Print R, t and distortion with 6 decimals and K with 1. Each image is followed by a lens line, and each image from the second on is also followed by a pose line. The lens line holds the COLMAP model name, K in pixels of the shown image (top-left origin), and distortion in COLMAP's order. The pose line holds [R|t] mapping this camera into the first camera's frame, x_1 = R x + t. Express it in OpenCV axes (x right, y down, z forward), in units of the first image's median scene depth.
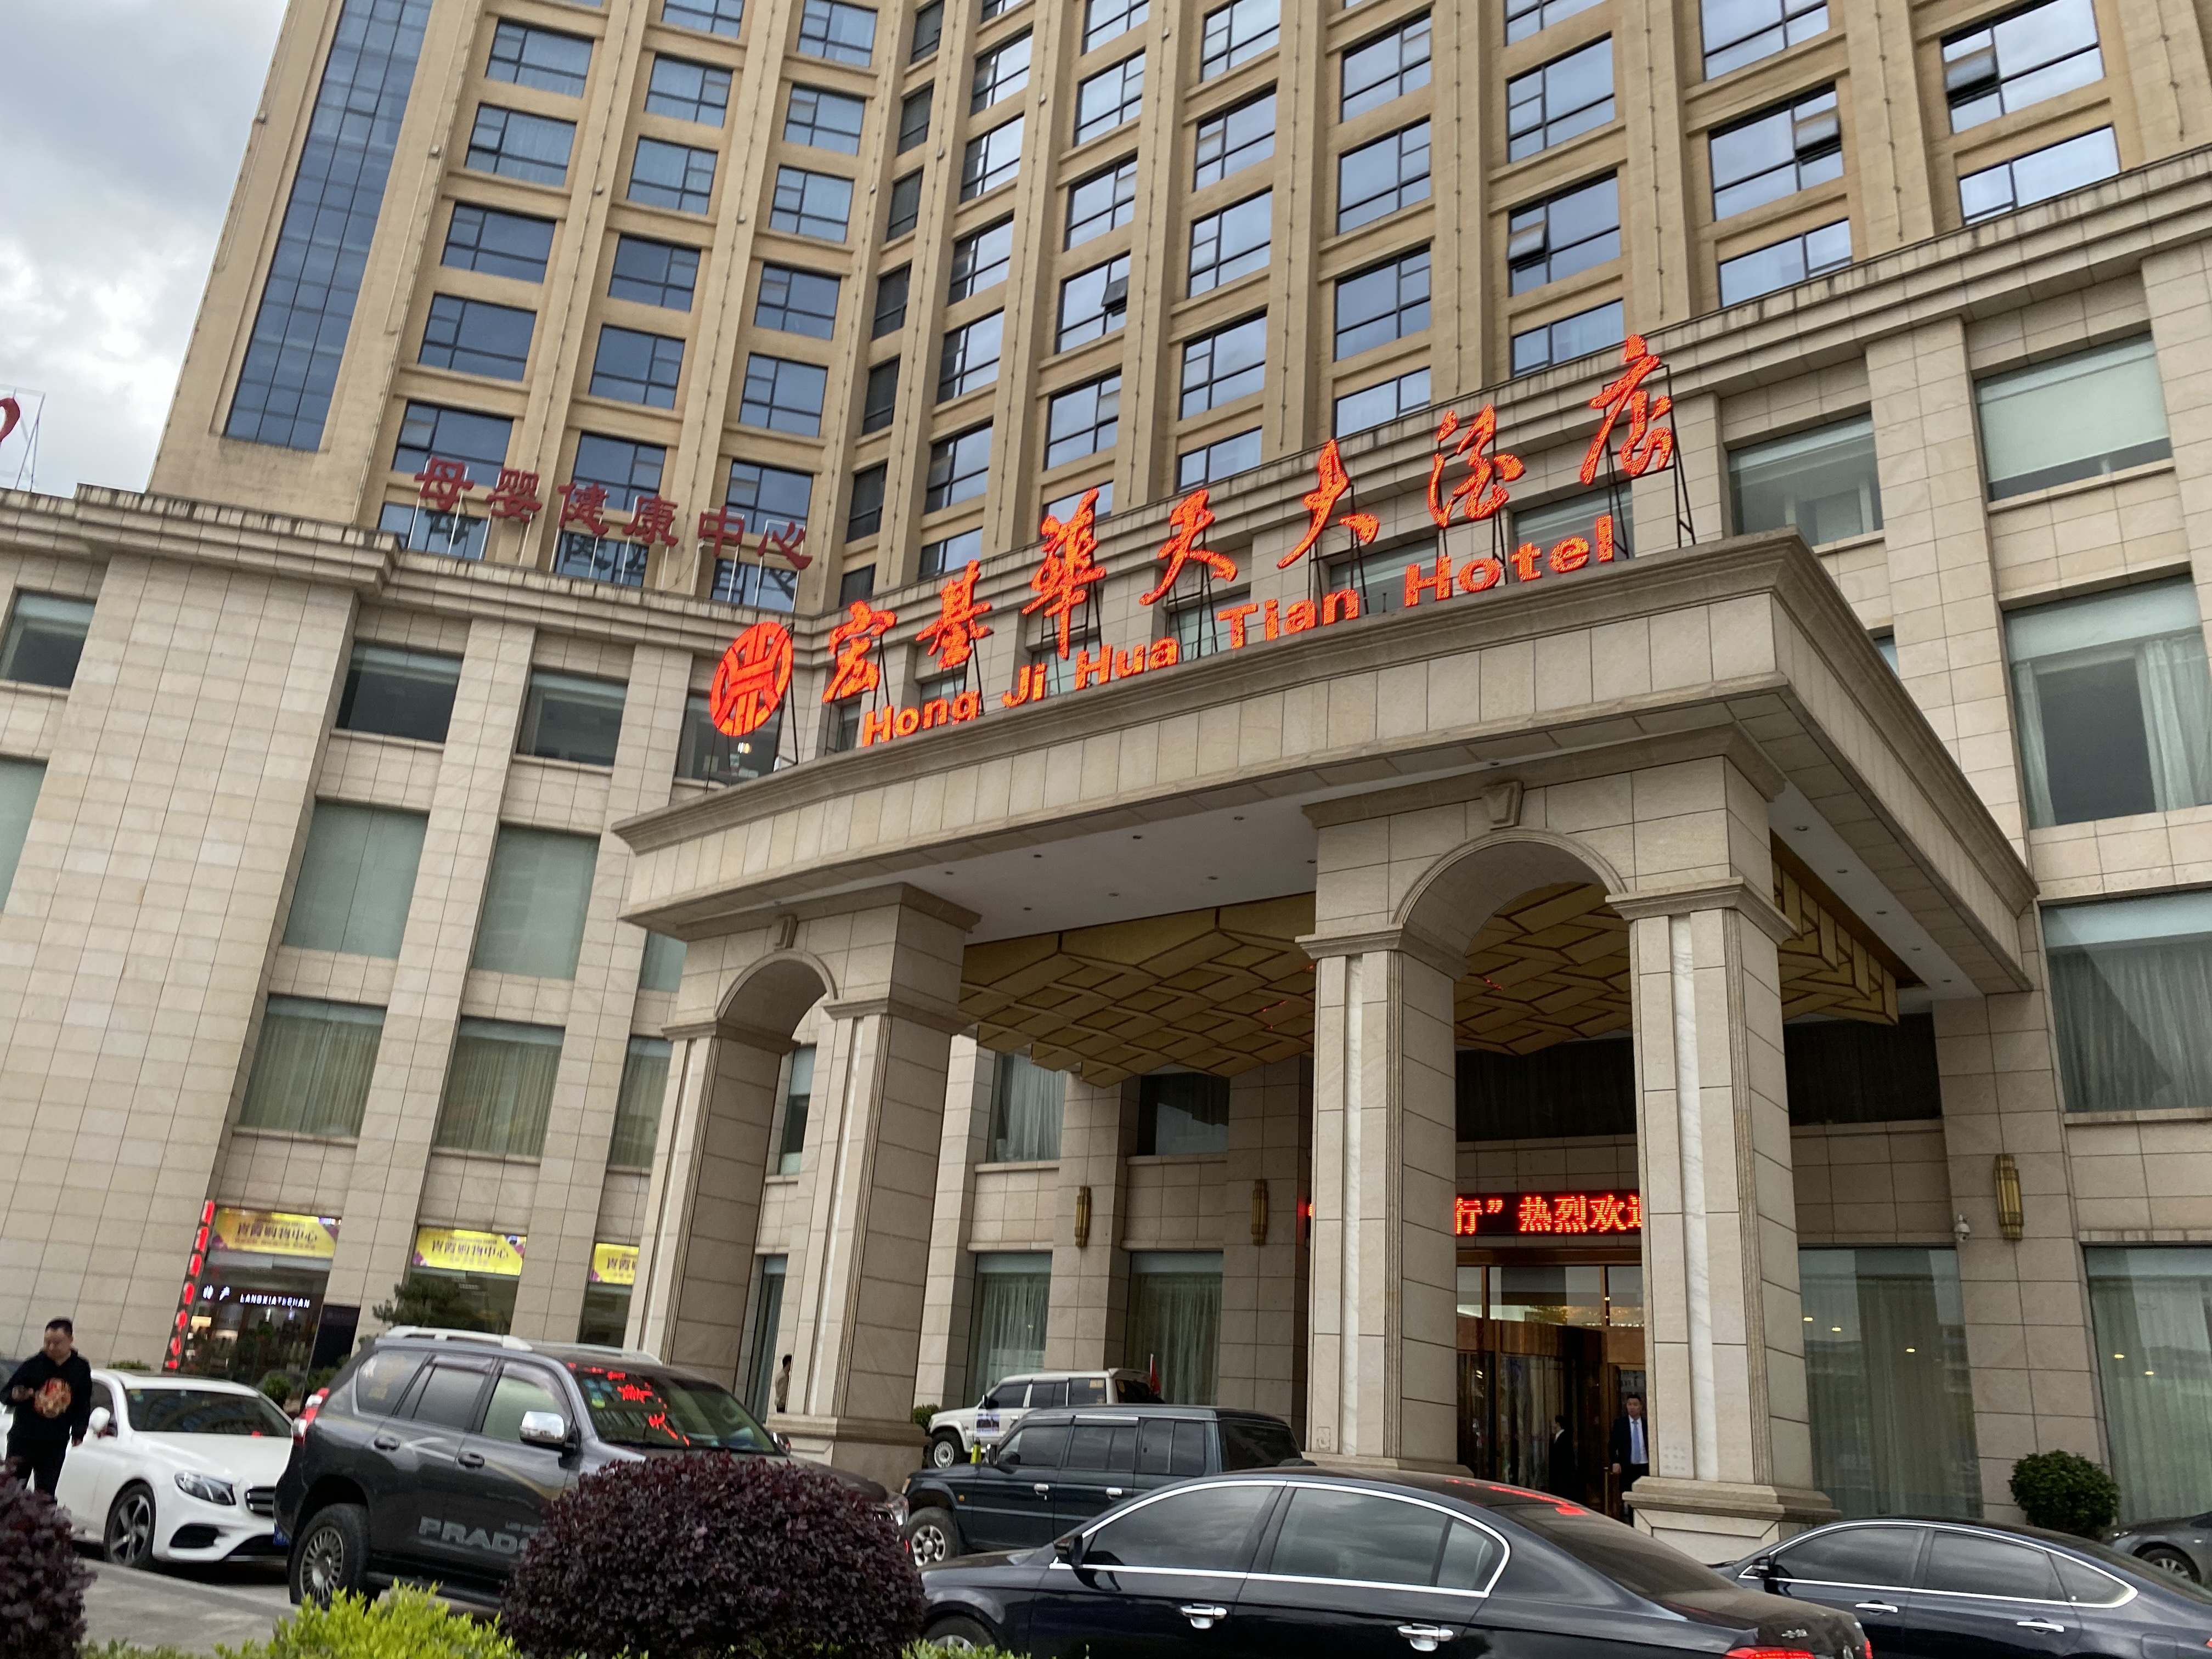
lens RADIAL K [[1790.4, 0, 1039.1], [0, 1790.4, 816.7], [0, 0, 1]] dist [0.019233, -0.002366]
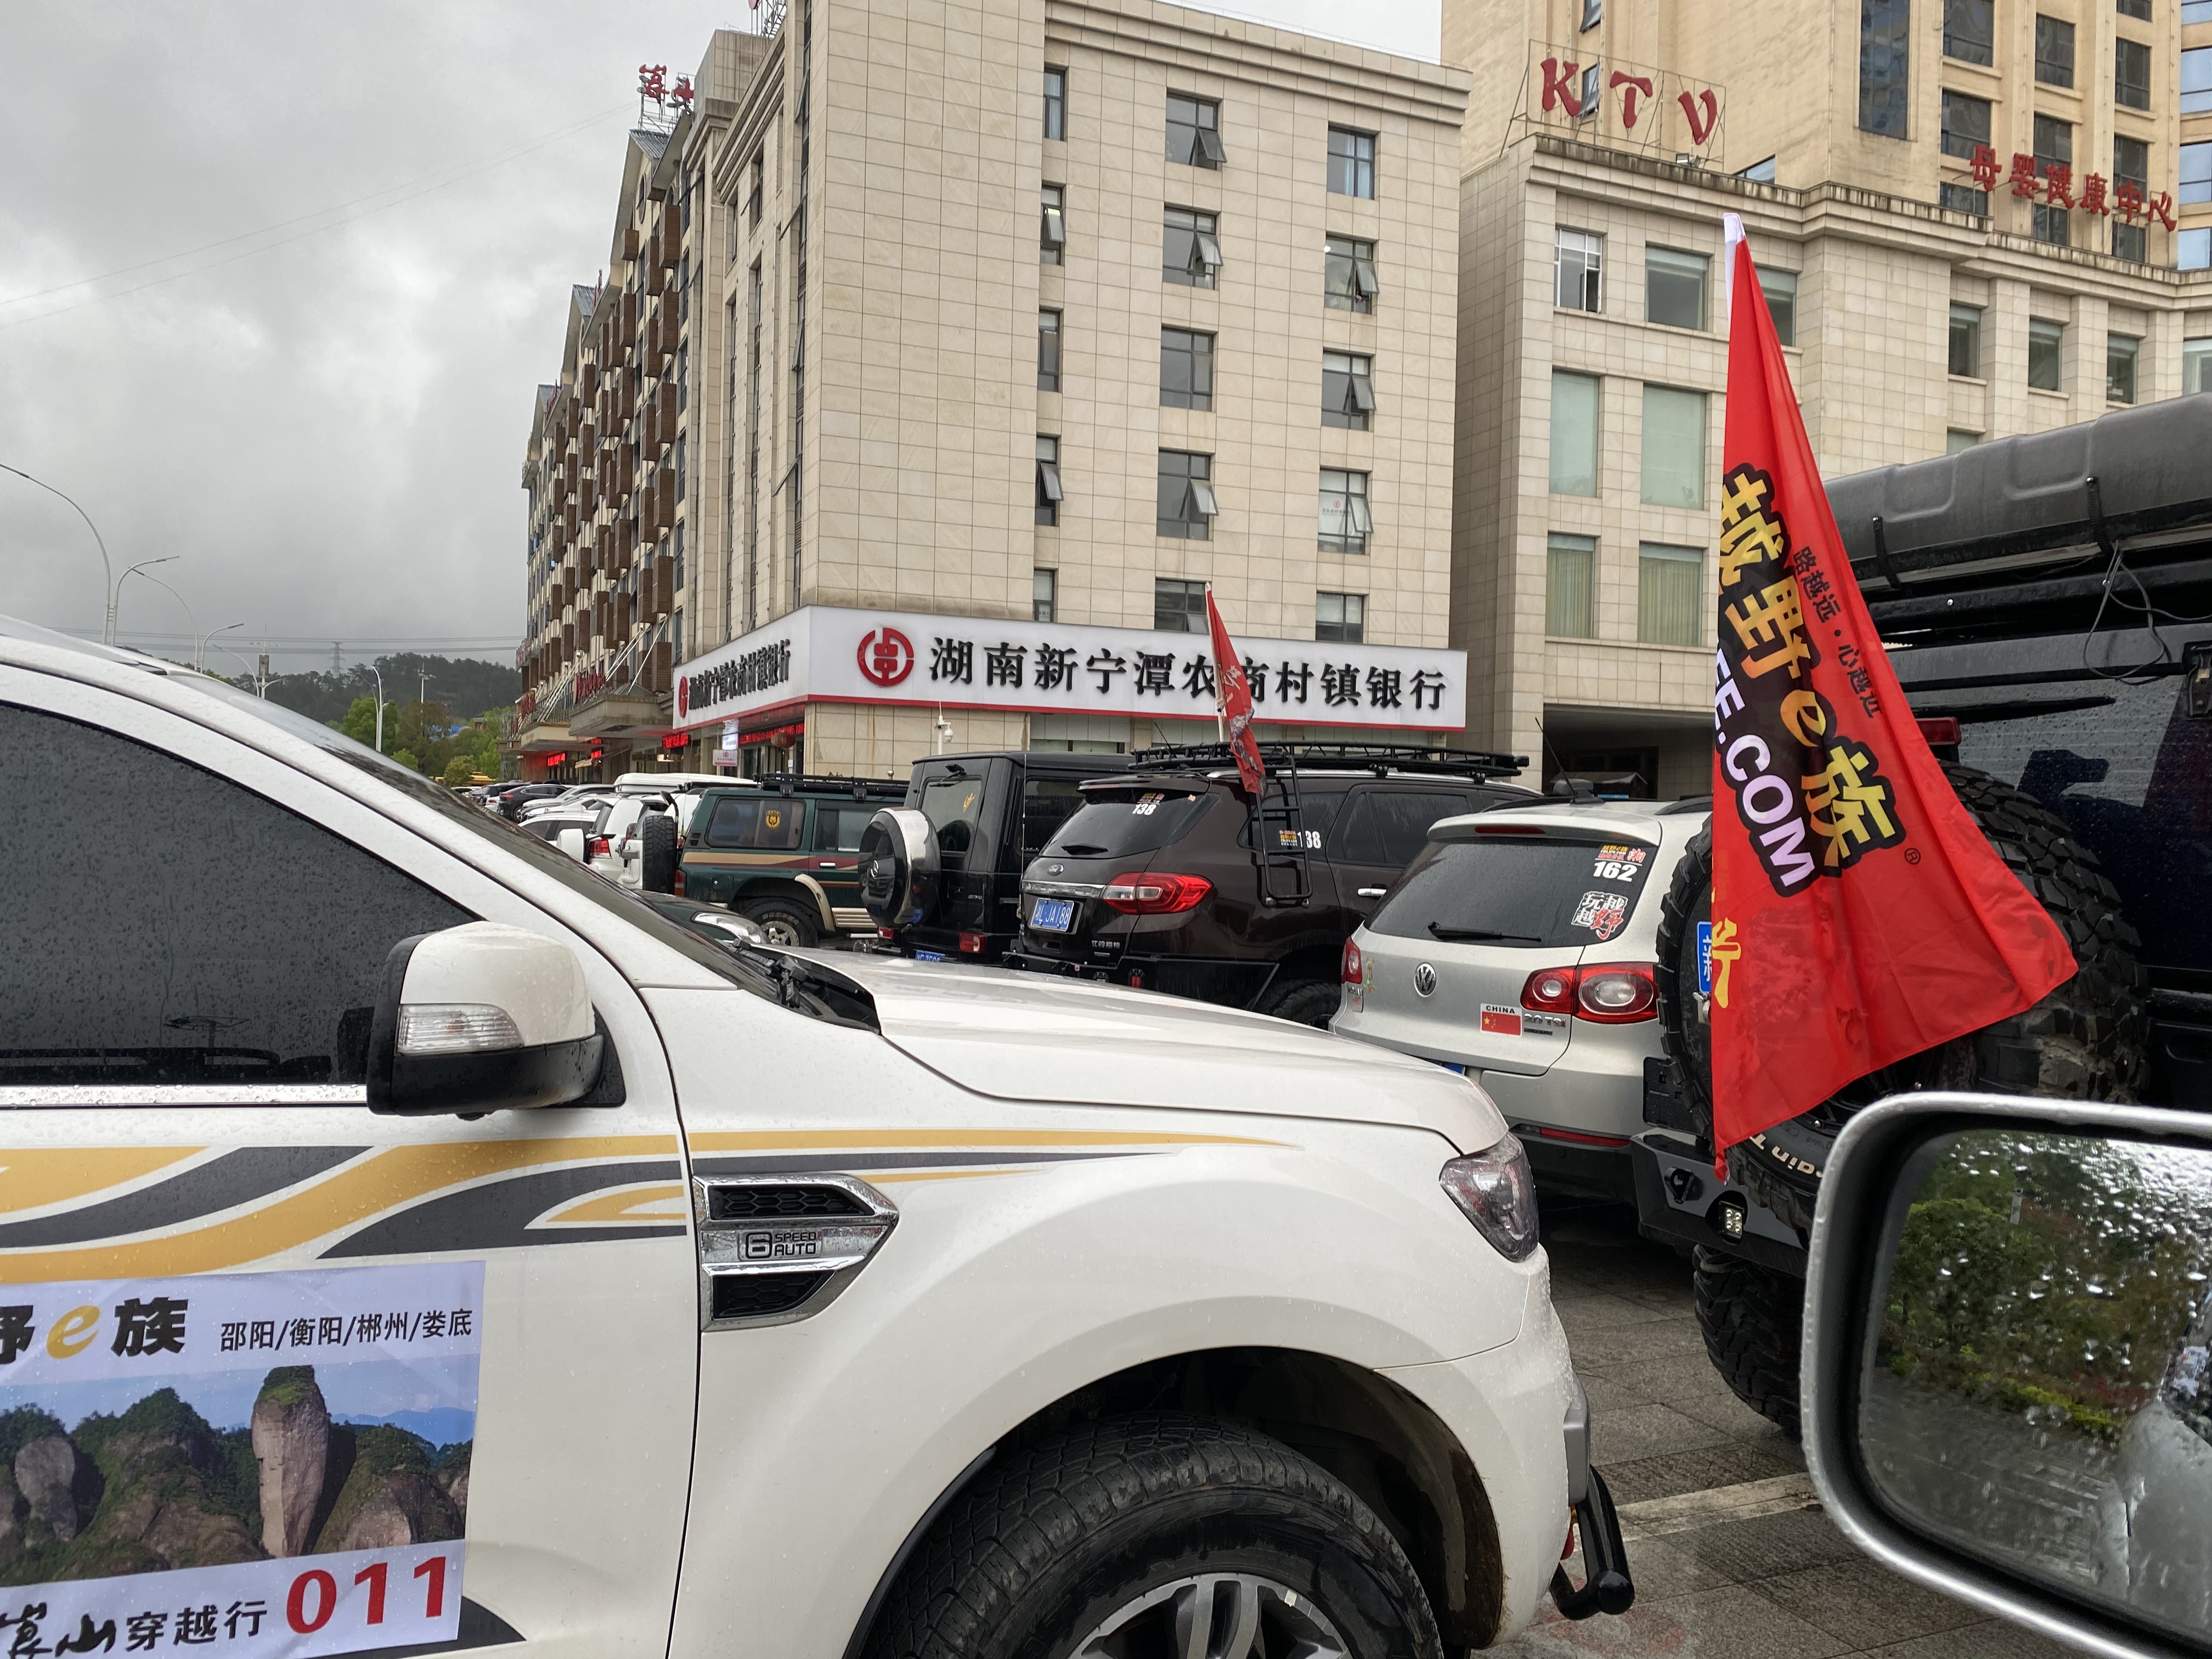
lens RADIAL K [[1790.4, 0, 1039.1], [0, 1790.4, 816.7], [0, 0, 1]] dist [0.019233, -0.002366]
pose [[0.984159, -0.035954, 0.173606, -1.264191], [-0.026536, 0.938318, 0.344754, -0.178730], [-0.175292, -0.343899, 0.922500, -0.247130]]
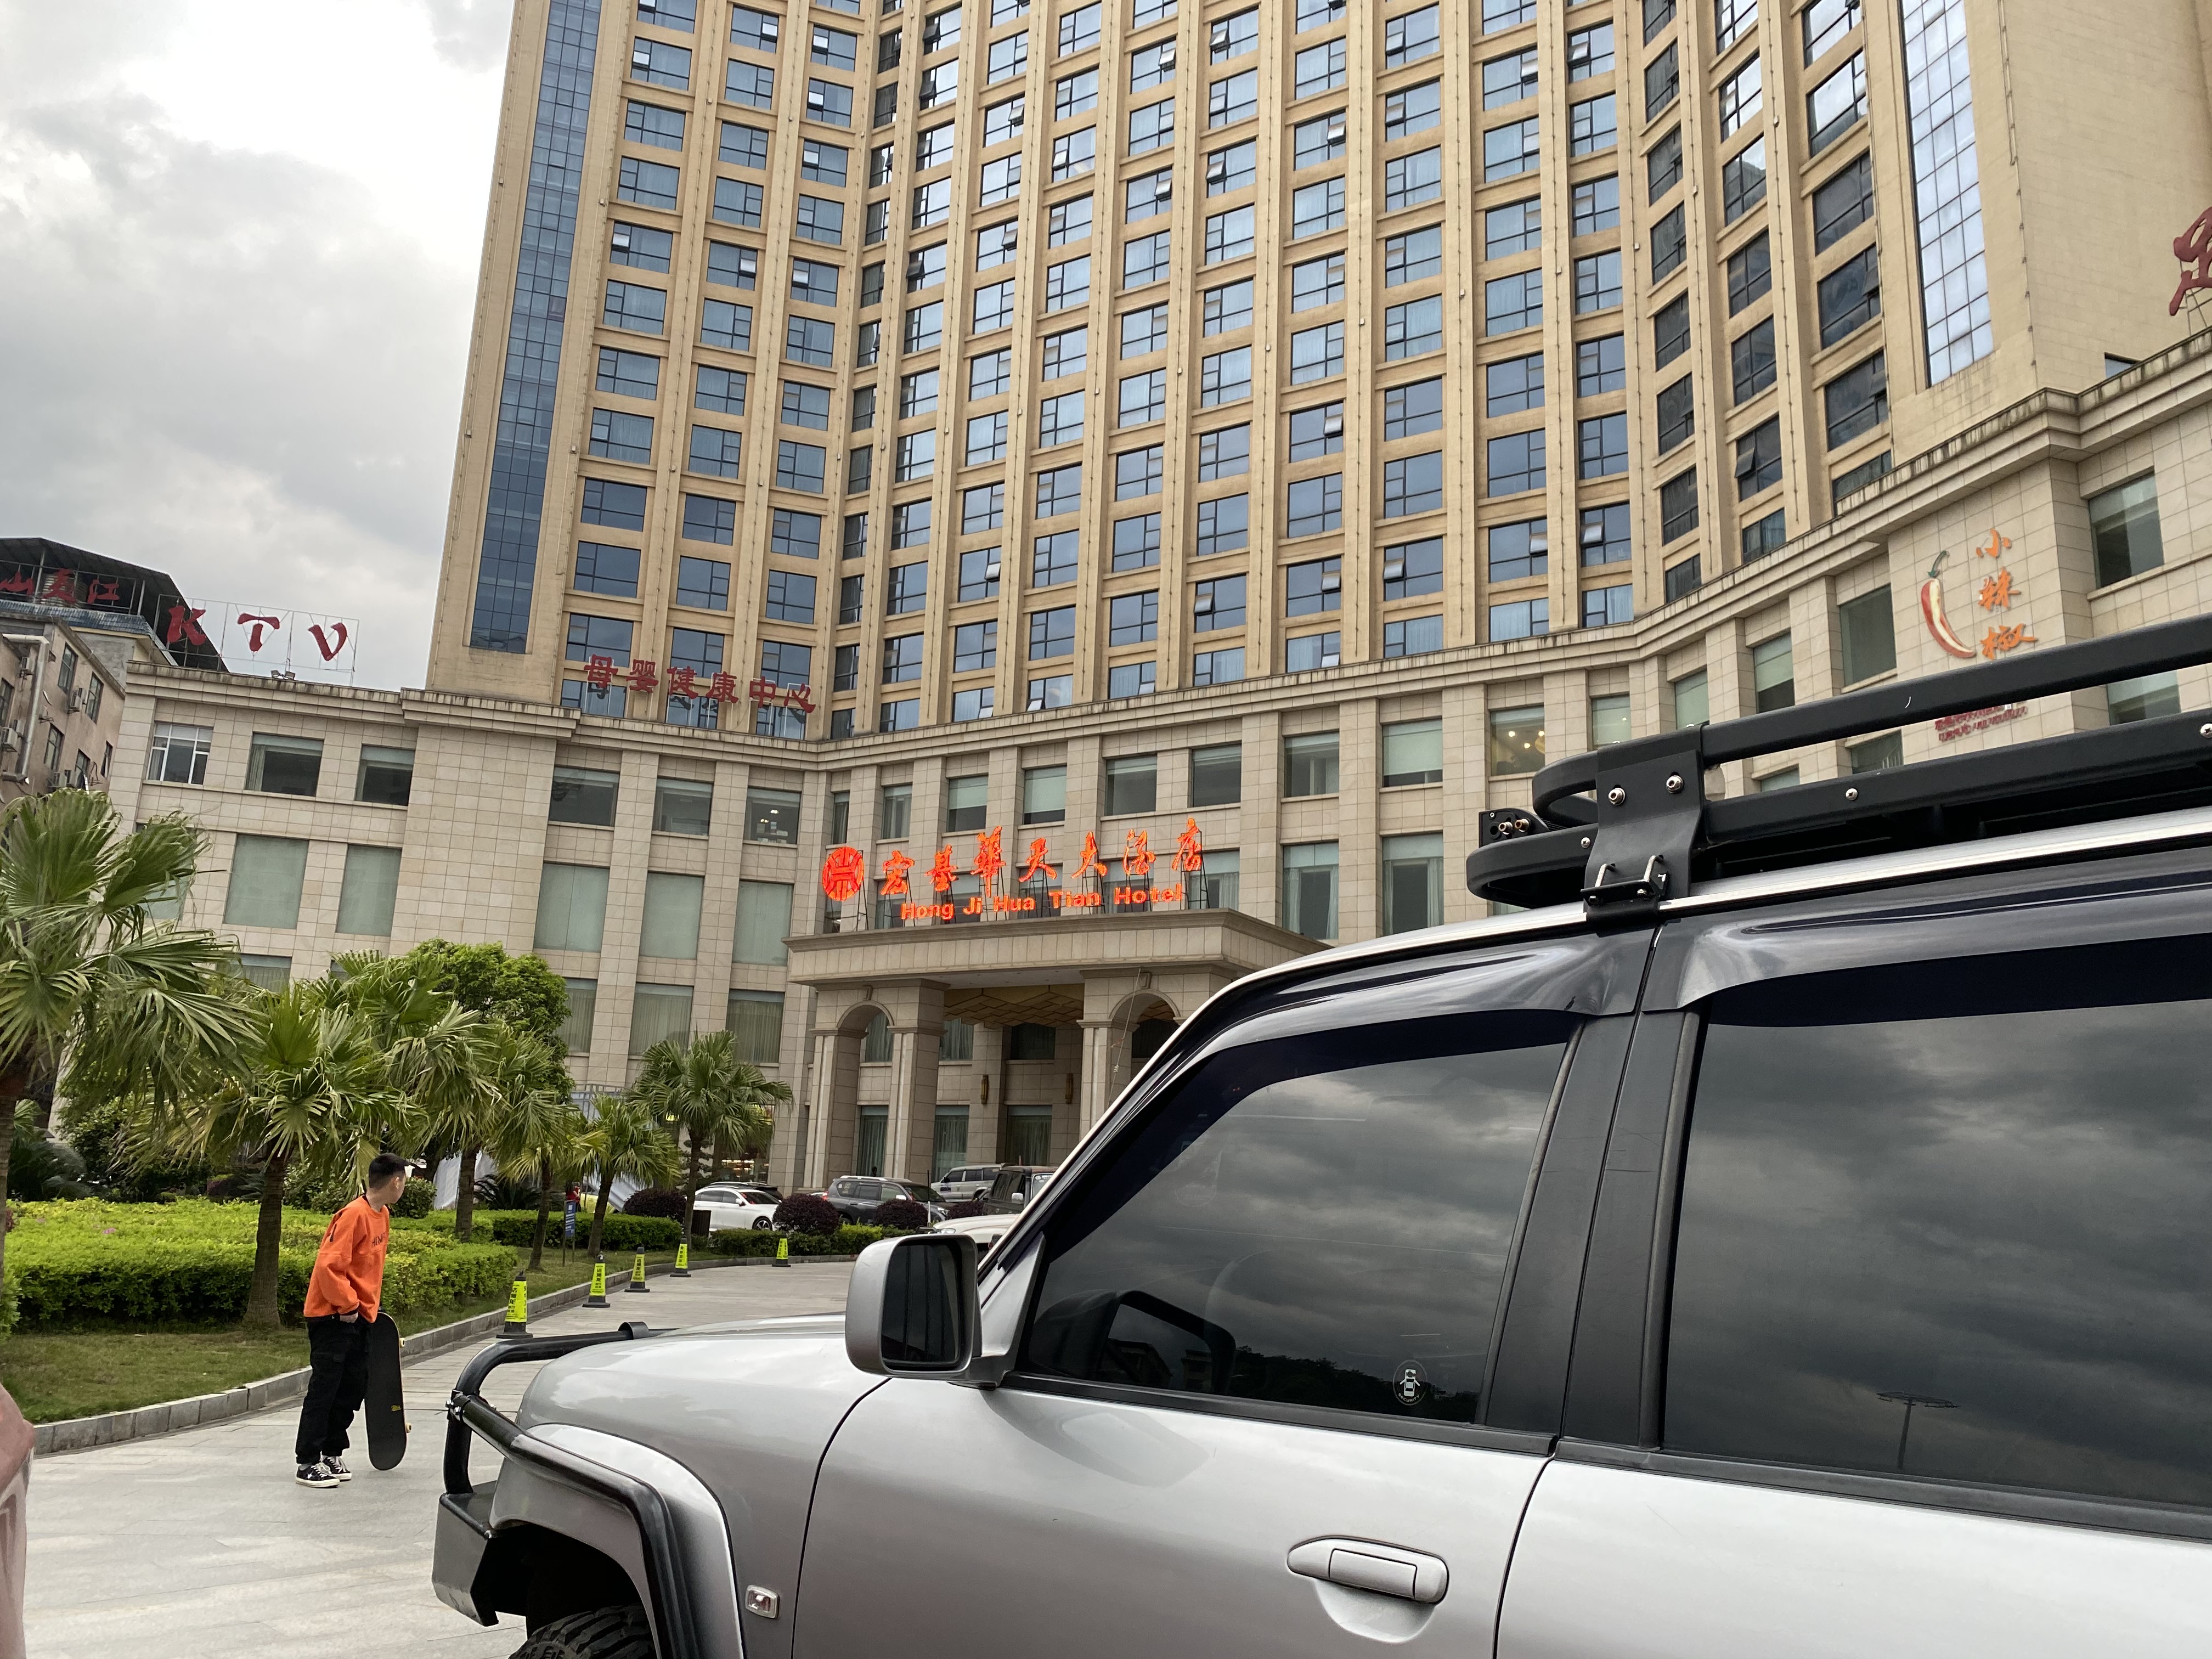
lens RADIAL K [[1689.7, 0, 1092.4], [0, 1689.7, 824.3], [0, 0, 1]] dist [0.036331, -0.029779]
pose [[0.992462, -0.012634, 0.121901, -0.065610], [-0.002366, 0.992511, 0.122129, -0.242497], [-0.122531, -0.121497, 0.985000, -0.683188]]
